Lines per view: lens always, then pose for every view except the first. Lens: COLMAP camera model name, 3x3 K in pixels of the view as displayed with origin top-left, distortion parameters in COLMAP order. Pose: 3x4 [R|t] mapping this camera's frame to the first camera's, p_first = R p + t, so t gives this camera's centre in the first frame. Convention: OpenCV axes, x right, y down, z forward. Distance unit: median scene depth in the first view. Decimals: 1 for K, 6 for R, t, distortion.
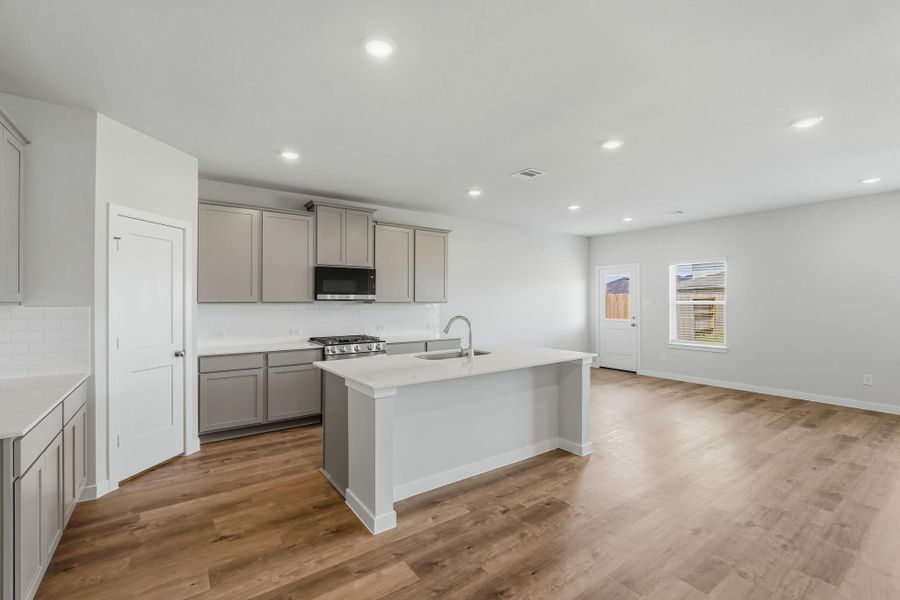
lens RADIAL K [[395.3, 0, 446.6], [0, 395.3, 297.6], [0, 0, 1]] dist [-0.011216, 0.001330]
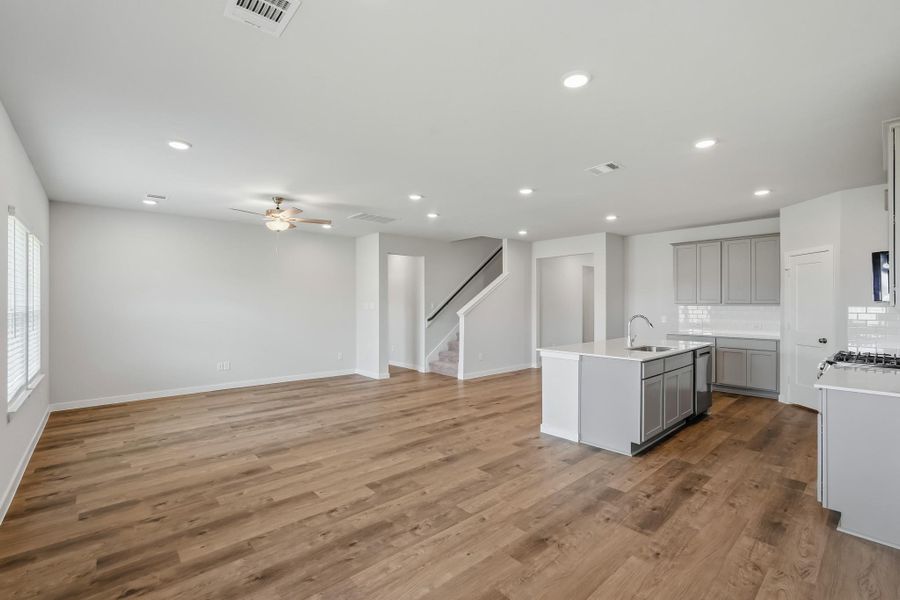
lens RADIAL K [[395.3, 0, 448.6], [0, 395.3, 302.7], [0, 0, 1]] dist [-0.011216, 0.001330]
pose [[-0.993546, 0.002689, -0.113394, 0.892934], [0.004102, 0.999917, -0.012224, 0.020711], [0.113352, -0.012610, -0.993475, 2.475056]]
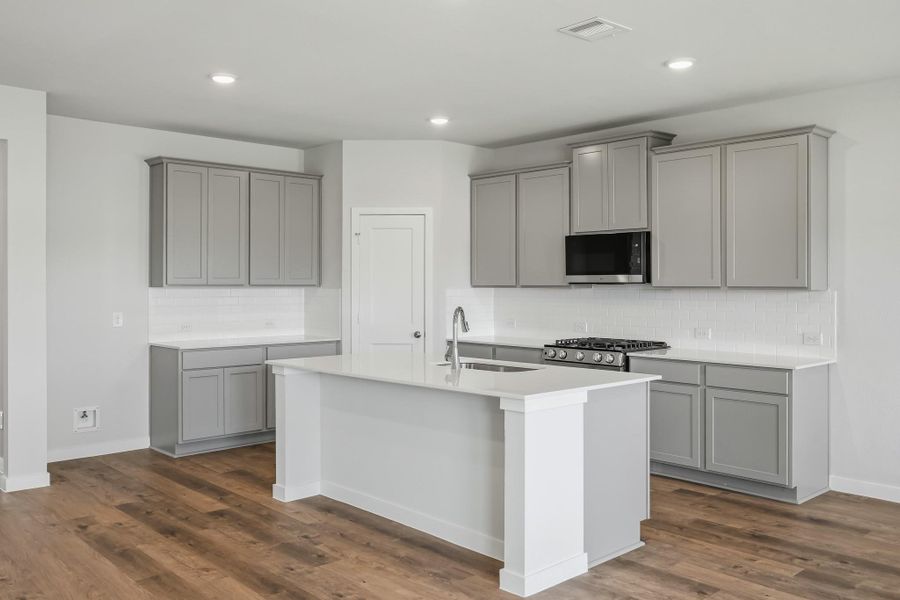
lens RADIAL K [[754.7, 0, 452.4], [0, 754.7, 290.5], [0, 0, 1]] dist [0.005895, -0.005853]
pose [[0.133497, 0.010191, -0.990997, 1.467795], [0.007446, 0.999909, 0.011286, 0.003041], [0.991021, -0.008885, 0.133409, 0.909474]]
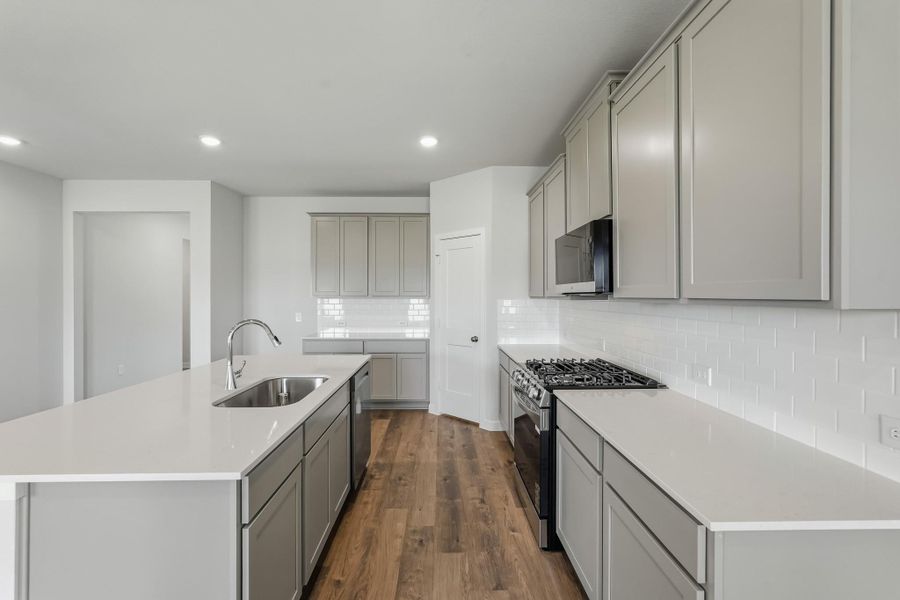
lens RADIAL K [[395.3, 0, 451.7], [0, 395.3, 299.7], [0, 0, 1]] dist [-0.011216, 0.001330]
pose [[-0.551139, 0.011235, -0.834338, 0.409498], [0.010293, 0.999925, 0.006665, 0.014037], [0.834350, -0.004915, -0.551213, 1.778995]]
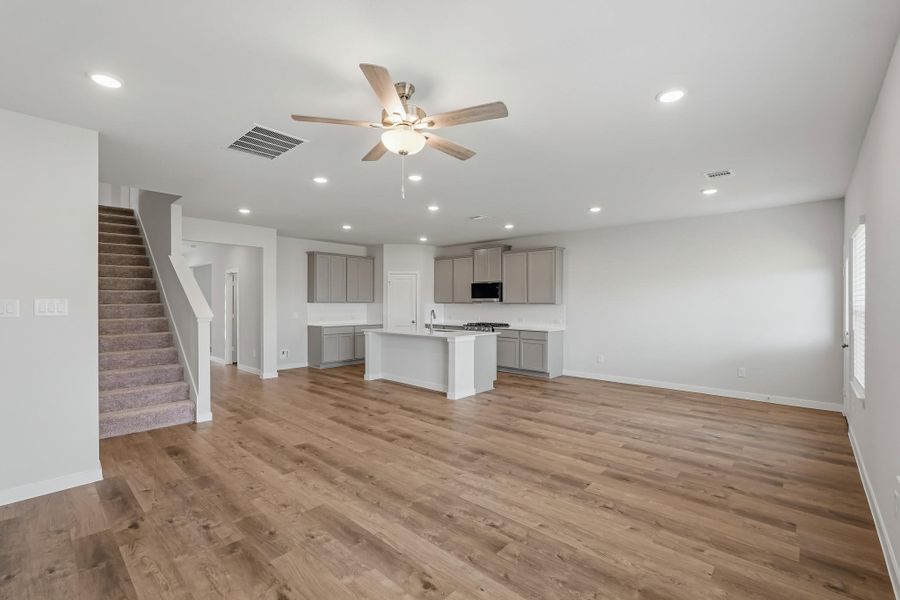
lens RADIAL K [[395.3, 0, 450.6], [0, 395.3, 304.0], [0, 0, 1]] dist [-0.011216, 0.001330]
pose [[0.211190, 0.007158, -0.977419, 2.169025], [0.004491, 0.999956, 0.008294, 0.001563], [0.977435, -0.006141, 0.211149, 0.755120]]
